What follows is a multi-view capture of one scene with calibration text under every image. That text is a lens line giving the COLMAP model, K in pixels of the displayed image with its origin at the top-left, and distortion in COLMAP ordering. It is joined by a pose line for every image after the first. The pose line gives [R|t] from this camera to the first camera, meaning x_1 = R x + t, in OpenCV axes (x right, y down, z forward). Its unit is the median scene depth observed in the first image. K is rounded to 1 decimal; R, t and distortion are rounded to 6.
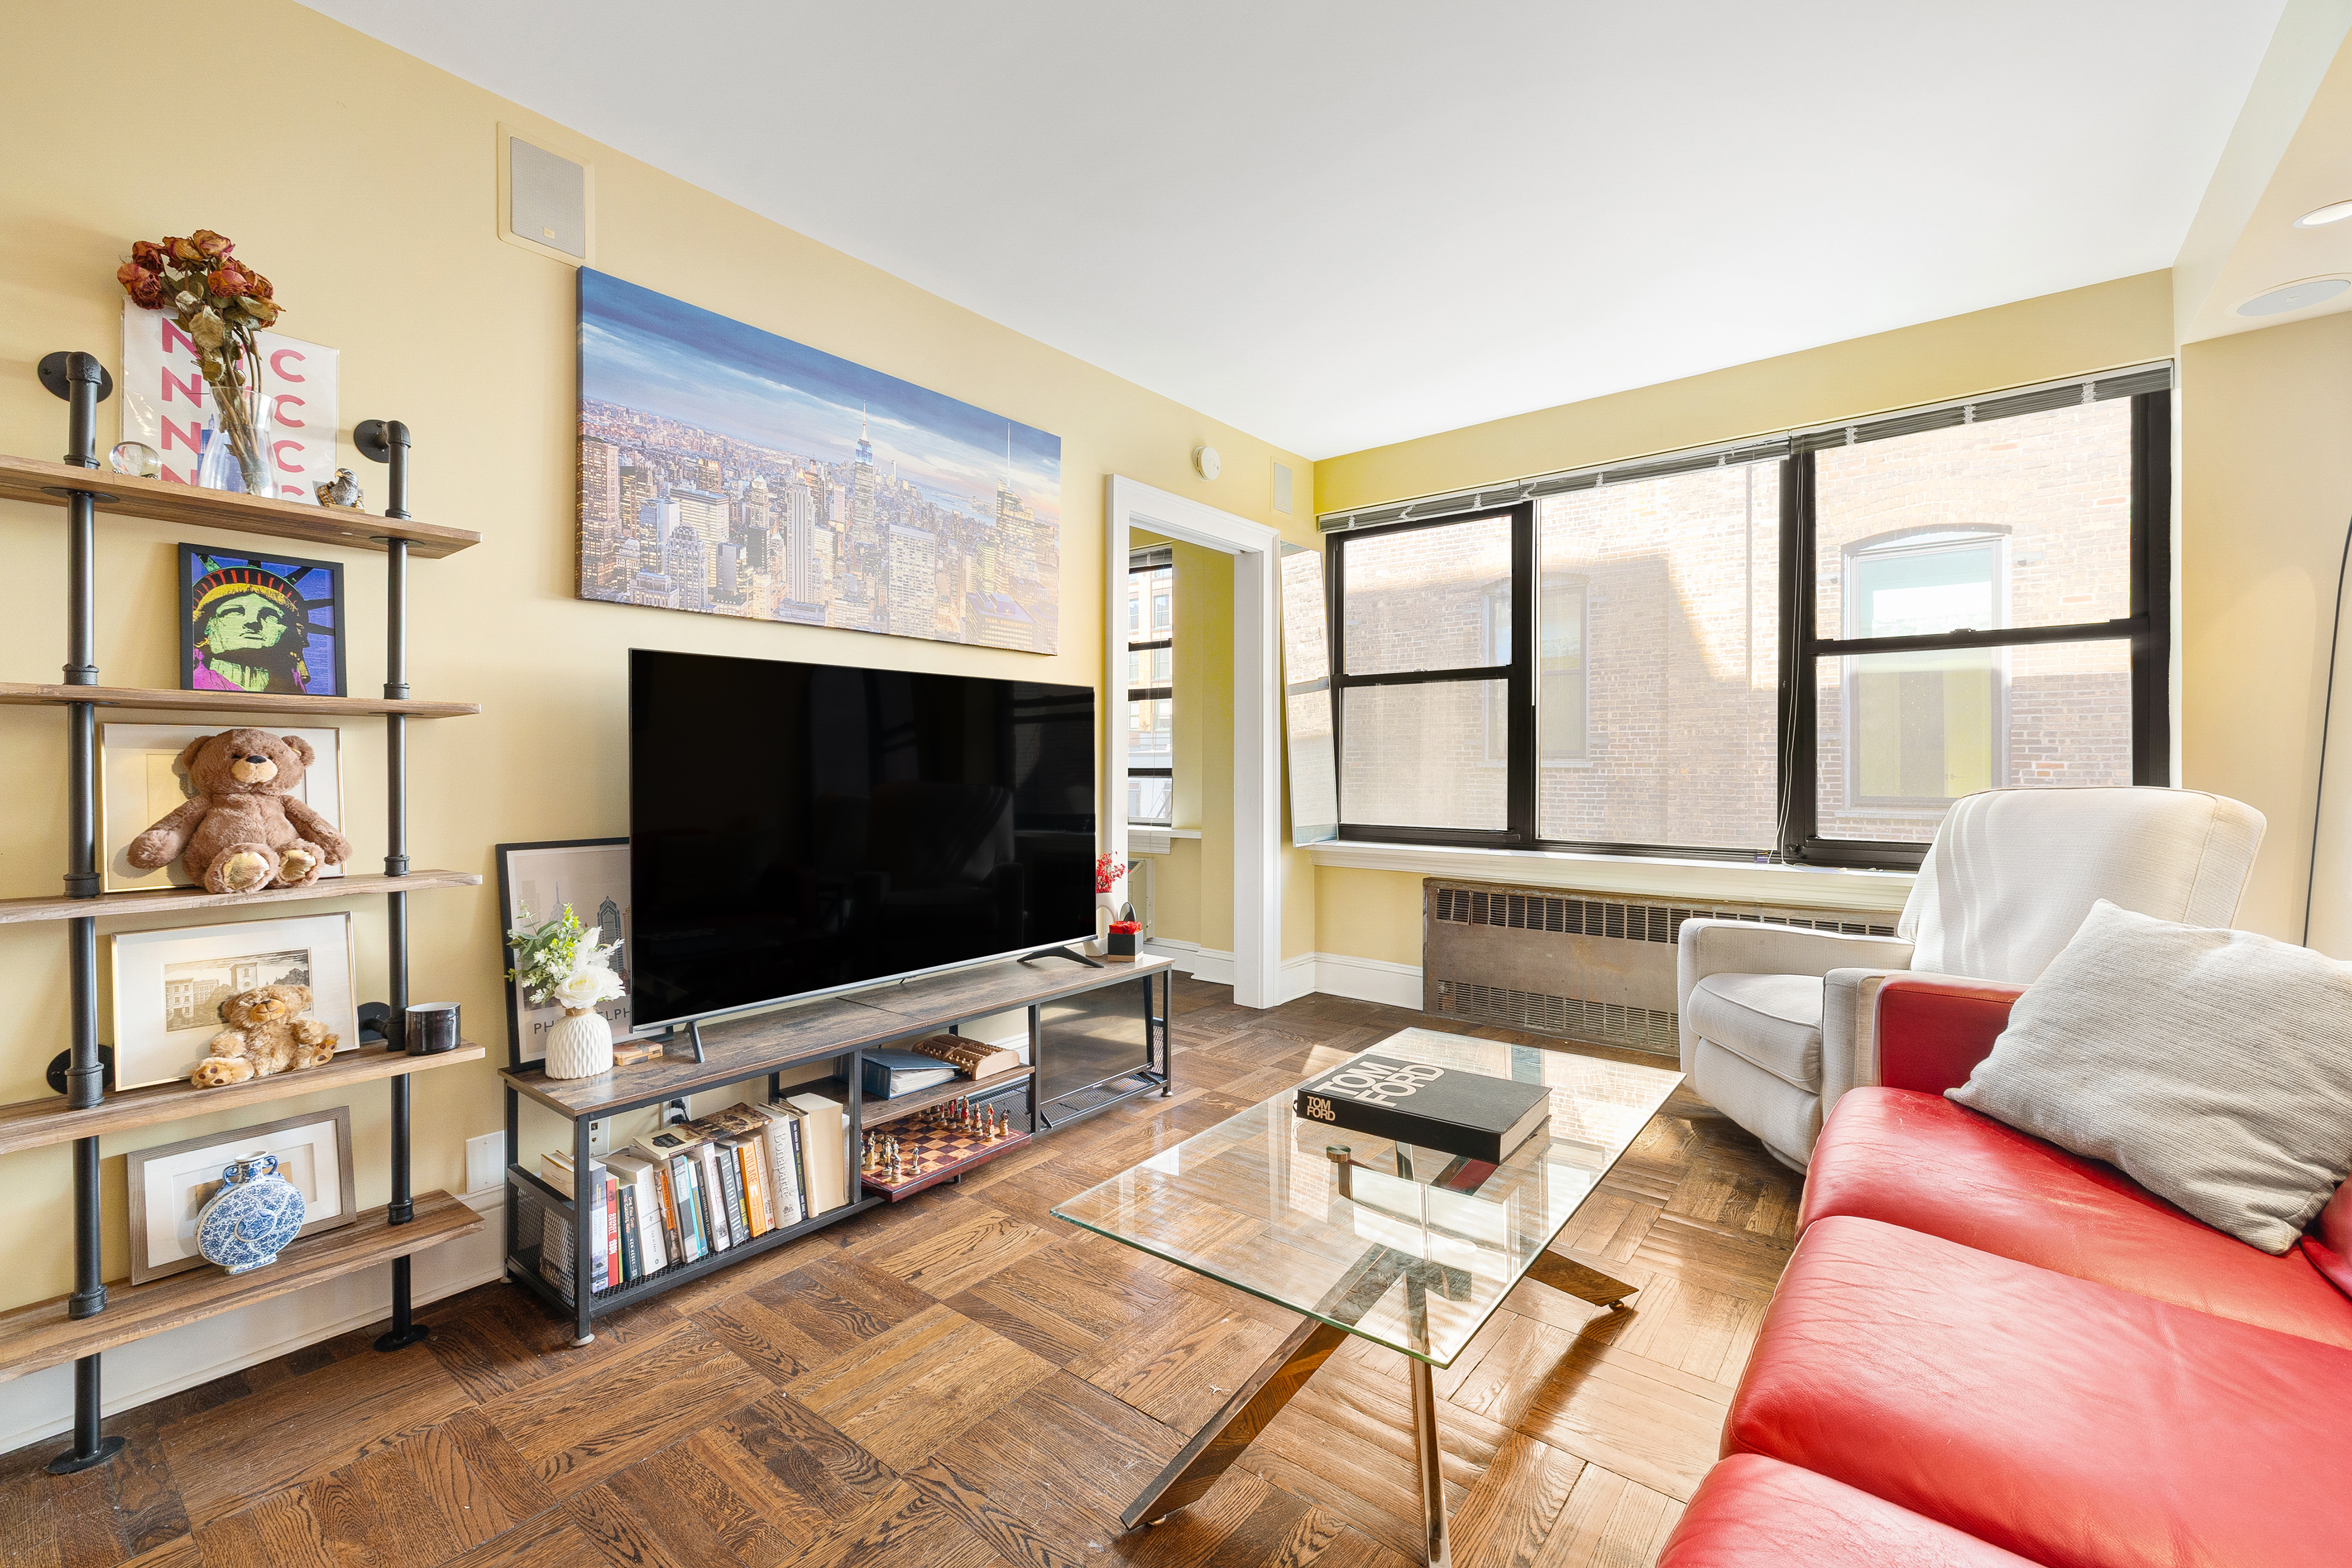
lens RADIAL K [[965.0, 0, 1173.4], [0, 965.0, 773.5], [0, 0, 1]] dist [0.000115, -0.000403]
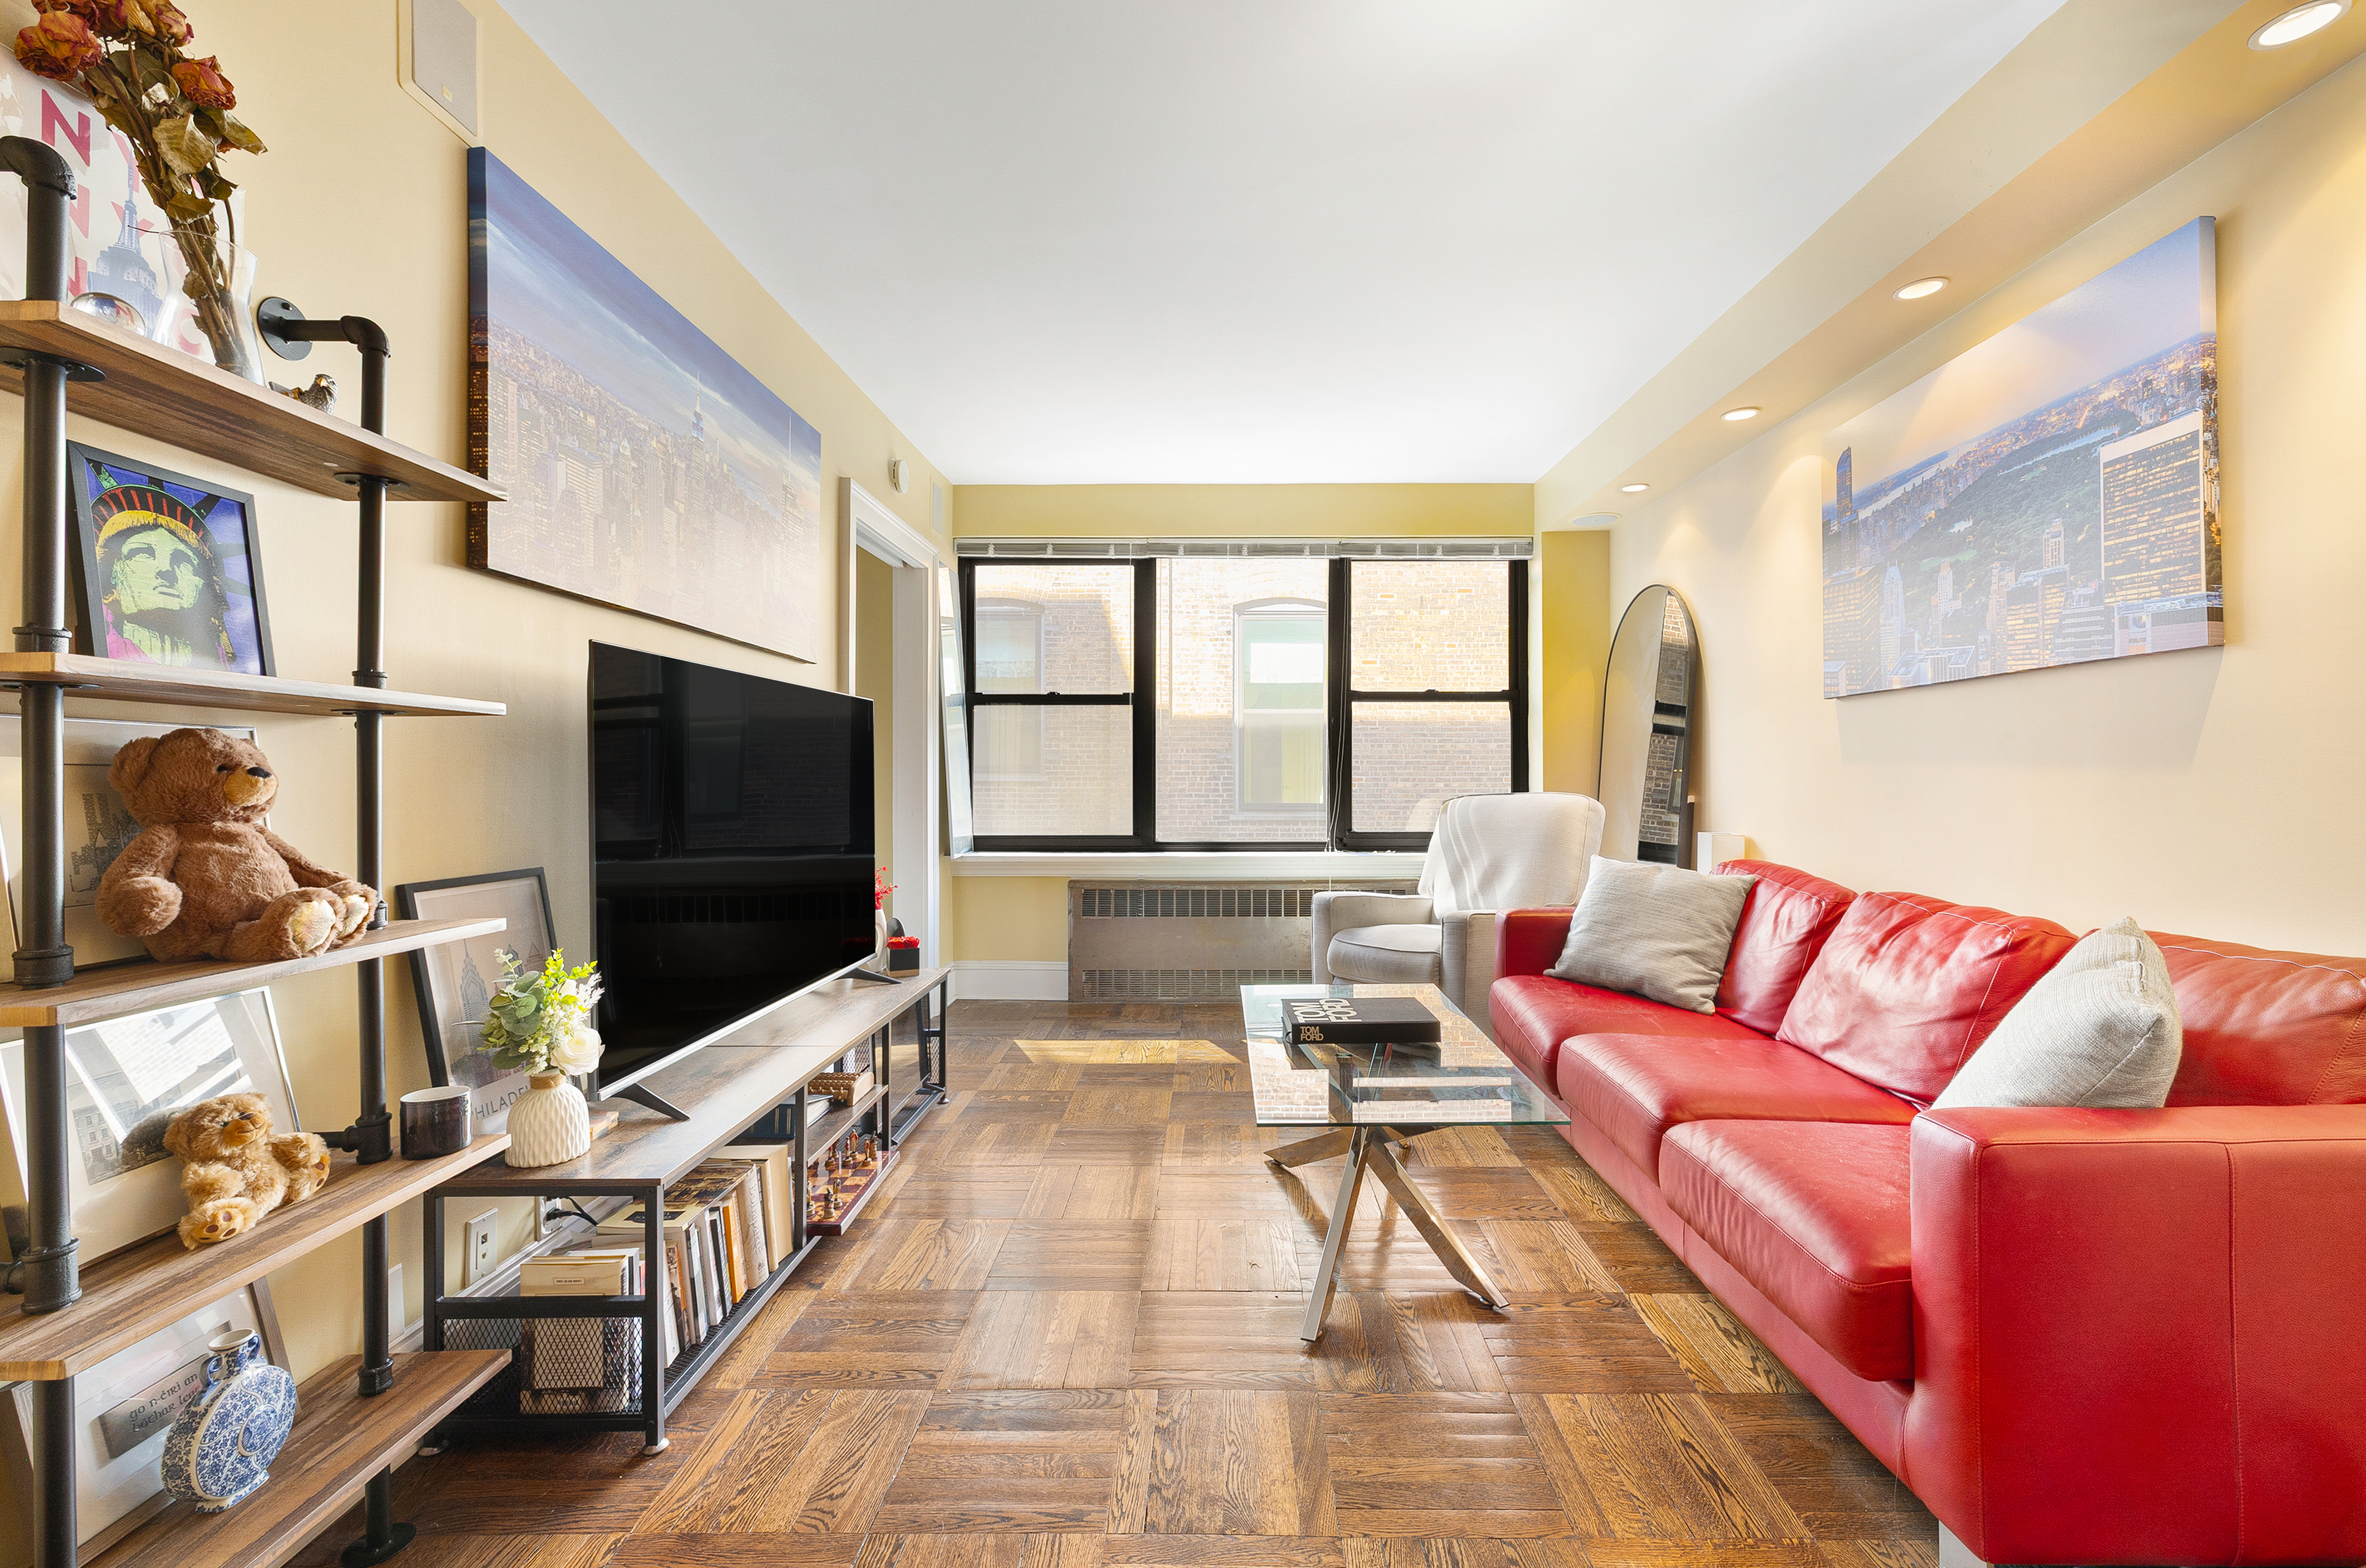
lens RADIAL K [[1015.0, 0, 1191.6], [0, 1015.0, 782.6], [0, 0, 1]] dist [0.001201, 0.000093]
pose [[0.780859, -0.001183, 0.624707, -0.528386], [0.003848, 0.999988, -0.002917, -0.001337], [-0.624696, 0.004682, 0.780854, -0.008024]]
